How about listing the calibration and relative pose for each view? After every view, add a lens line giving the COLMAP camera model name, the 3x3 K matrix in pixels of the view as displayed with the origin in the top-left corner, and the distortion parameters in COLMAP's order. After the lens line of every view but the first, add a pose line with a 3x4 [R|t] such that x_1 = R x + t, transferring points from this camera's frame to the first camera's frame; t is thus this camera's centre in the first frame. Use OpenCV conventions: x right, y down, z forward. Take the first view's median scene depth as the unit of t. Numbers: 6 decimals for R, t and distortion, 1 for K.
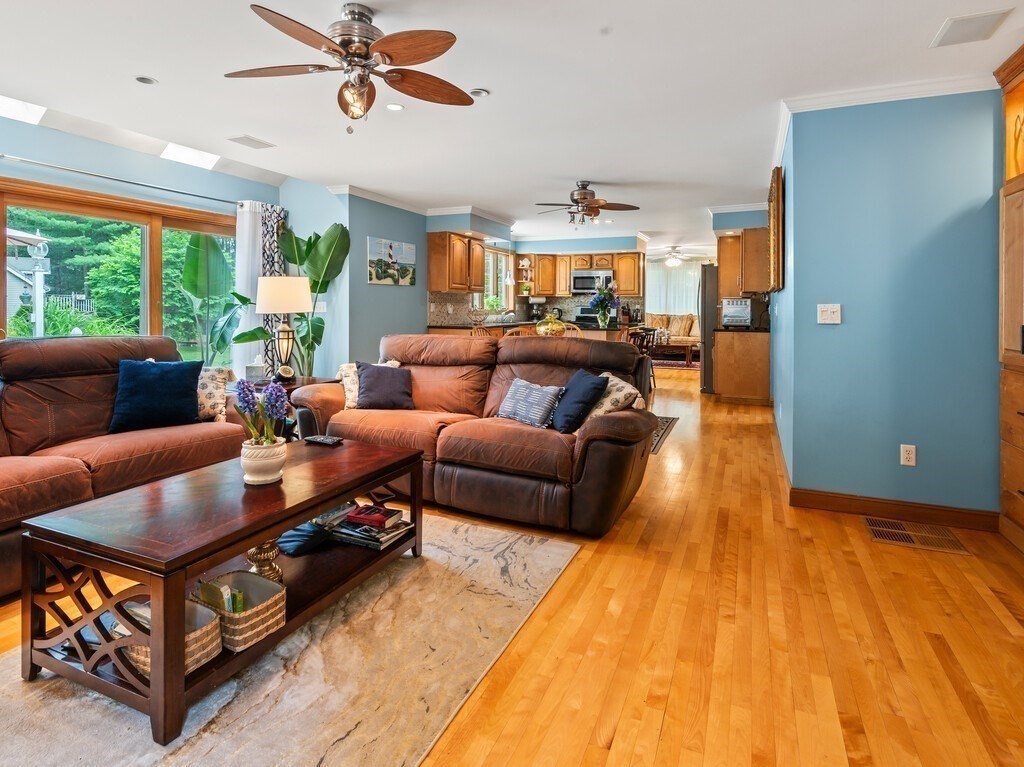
lens RADIAL K [[552.5, 0, 502.2], [0, 552.5, 303.1], [0, 0, 1]] dist [0.036316, -0.020748]
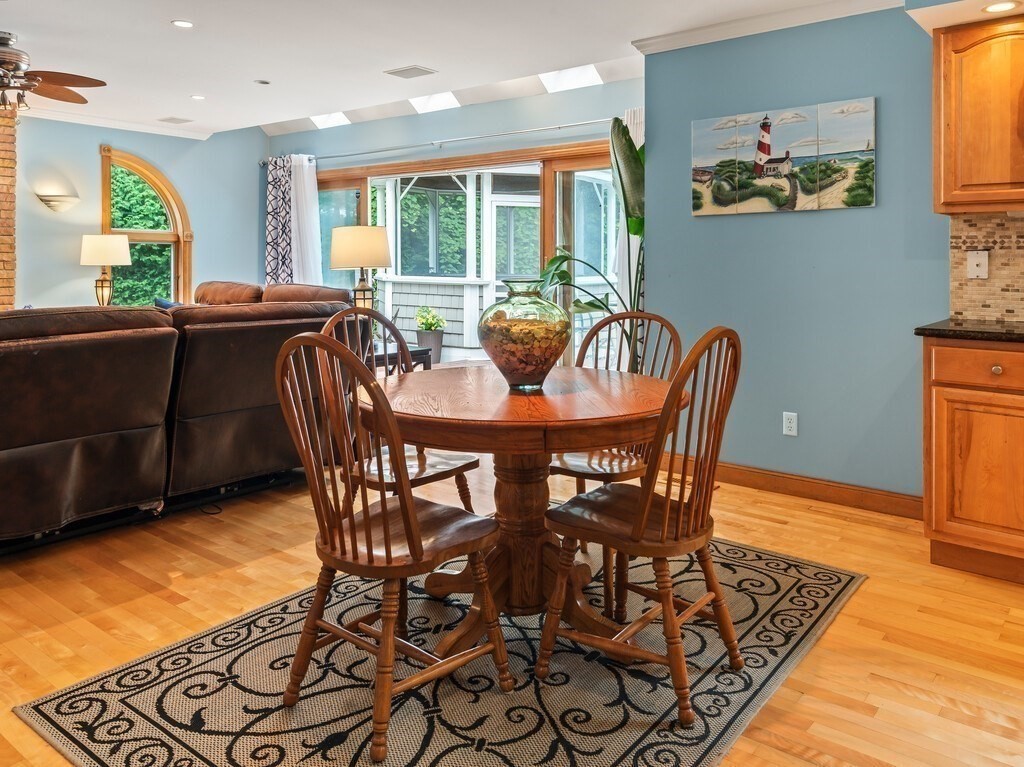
lens RADIAL K [[792.2, 0, 491.8], [0, 792.2, 258.9], [0, 0, 1]] dist [0.015864, -0.001478]
pose [[-0.272371, -0.011916, -0.962119, 0.303688], [0.000915, 0.999920, -0.012643, 0.006847], [0.962192, -0.004324, -0.272338, 0.646793]]
